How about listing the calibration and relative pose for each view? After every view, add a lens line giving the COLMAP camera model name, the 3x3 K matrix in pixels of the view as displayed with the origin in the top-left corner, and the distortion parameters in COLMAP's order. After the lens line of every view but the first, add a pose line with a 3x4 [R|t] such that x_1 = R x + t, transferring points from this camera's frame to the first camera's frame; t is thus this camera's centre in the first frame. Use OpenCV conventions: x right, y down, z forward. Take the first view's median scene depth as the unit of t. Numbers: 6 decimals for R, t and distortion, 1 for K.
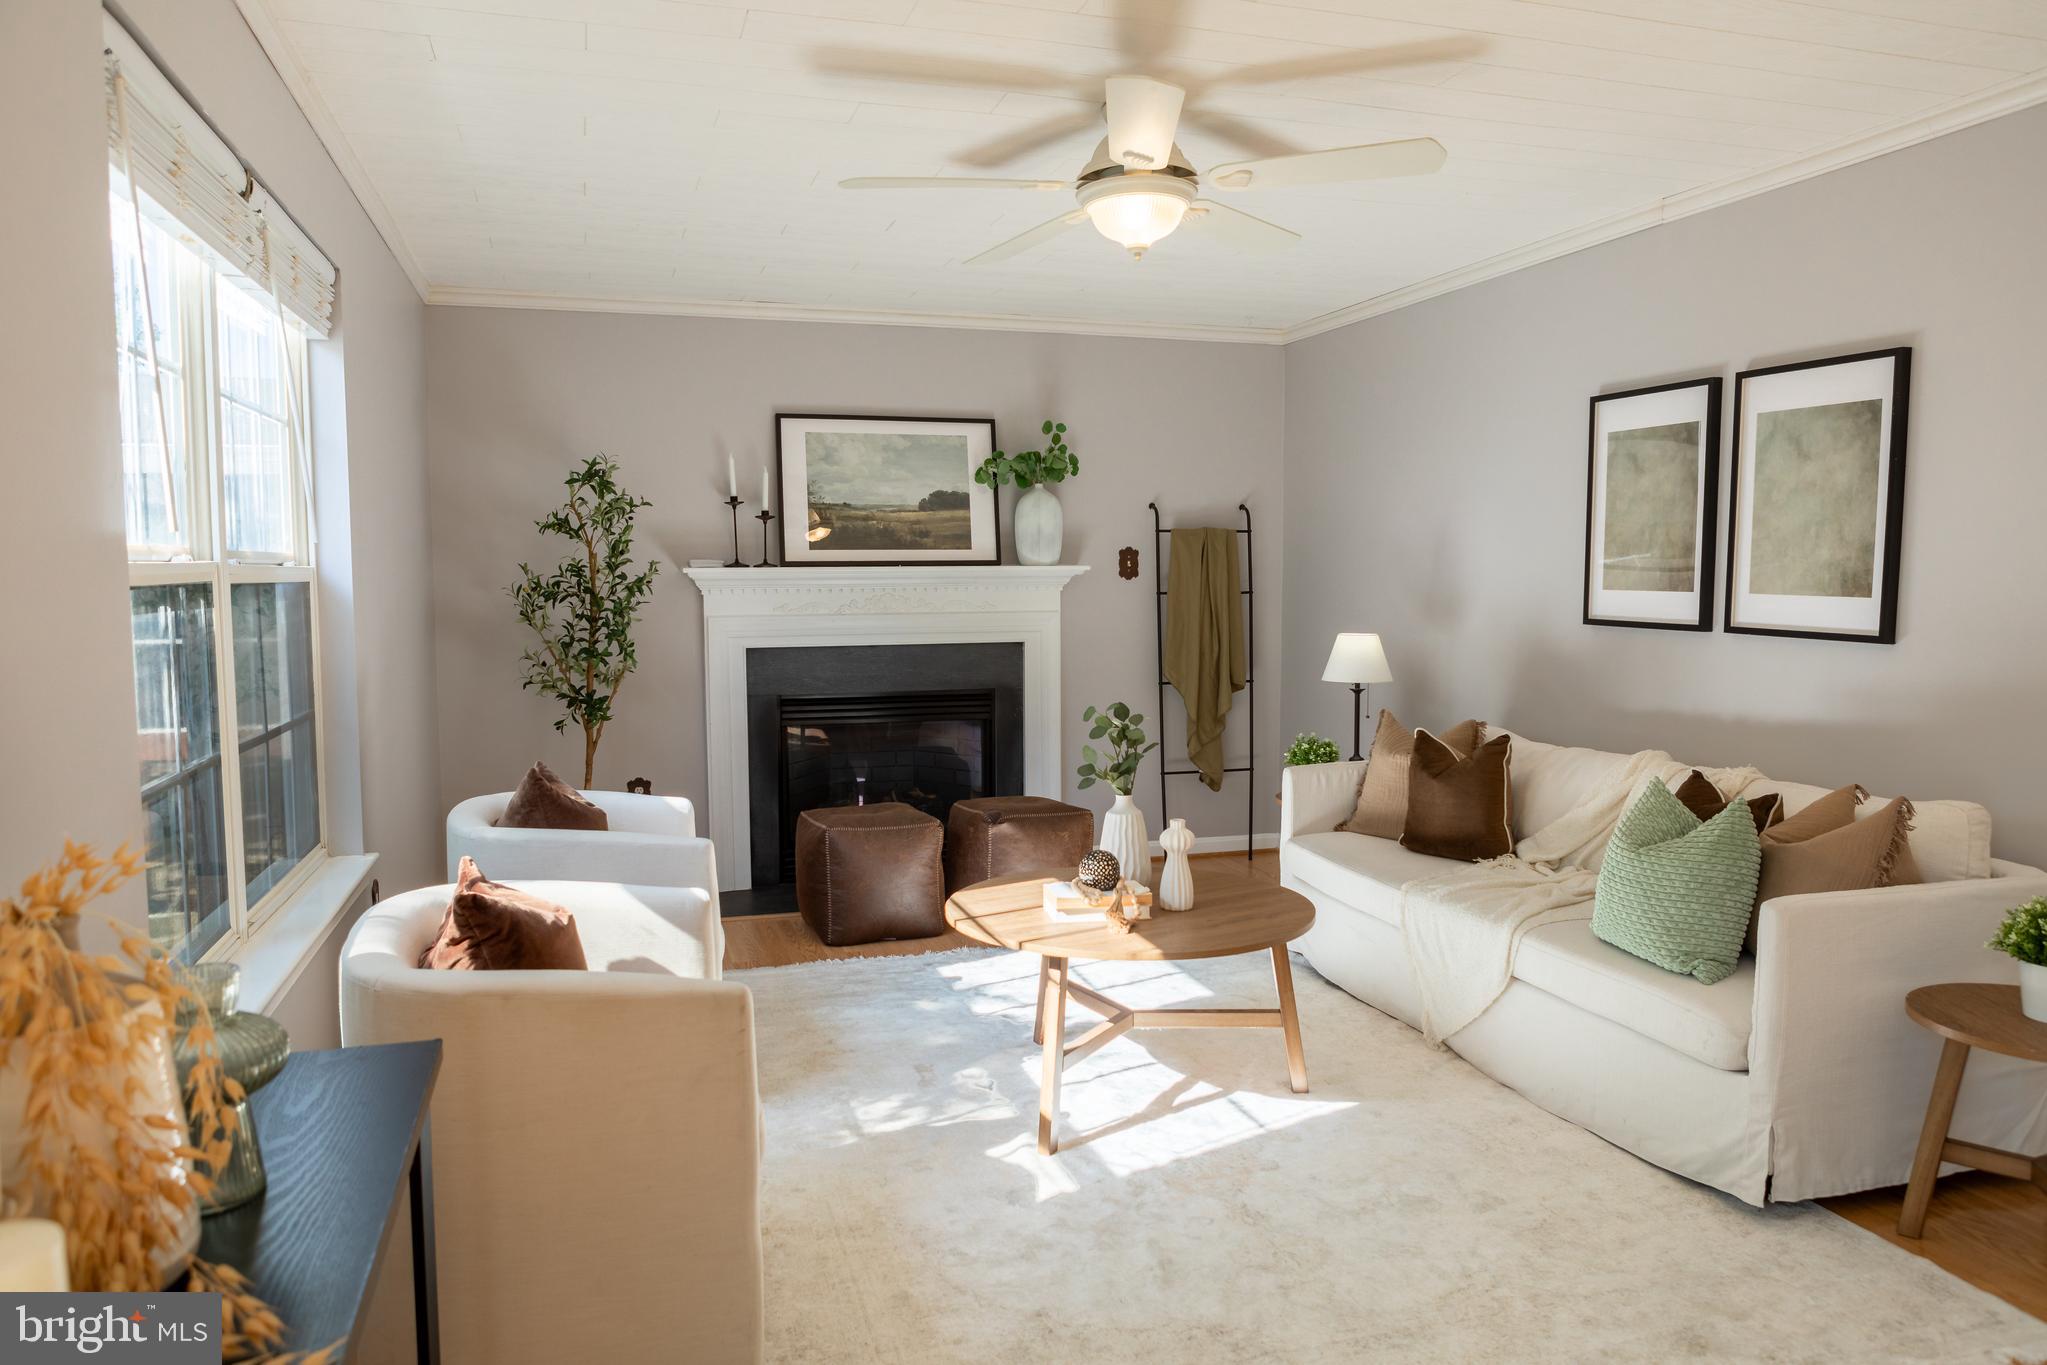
lens RADIAL K [[1427.7, 0, 1023.5], [0, 1427.7, 682.5], [0, 0, 1]] dist [-0.023303, 0.005952]
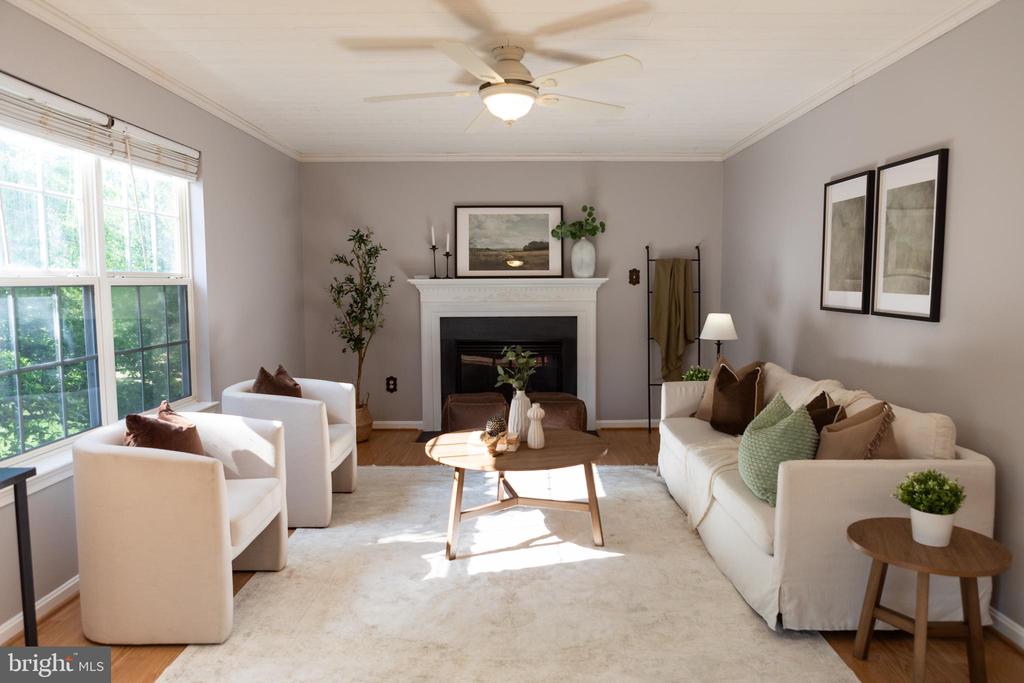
lens RADIAL K [[714.2, 0, 512.0], [0, 714.2, 341.5], [0, 0, 1]] dist [-0.023303, 0.005952]
pose [[0.956665, 0.024269, -0.290178, 0.252064], [-0.022687, 0.999704, 0.008814, 0.000344], [0.290305, -0.001849, 0.956932, 0.018797]]
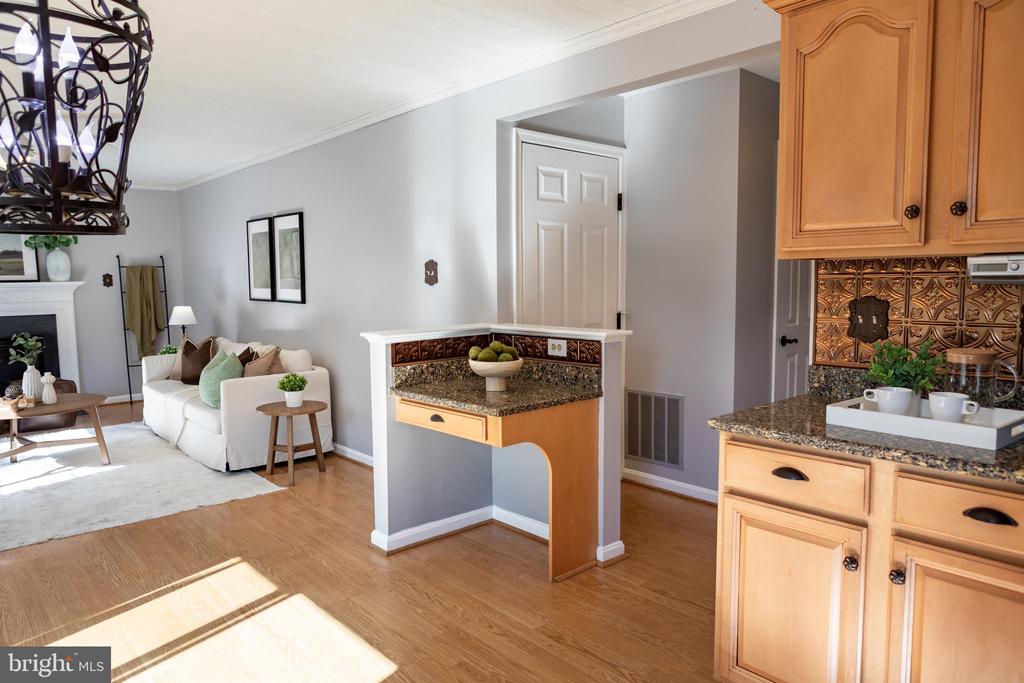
lens RADIAL K [[690.8, 0, 512.0], [0, 690.8, 341.5], [0, 0, 1]] dist [-0.019613, 0.005539]
pose [[0.909464, -0.045737, 0.413260, 0.266092], [0.041708, 0.998953, 0.018771, 0.032983], [-0.413686, 0.000165, 0.910420, -0.422698]]
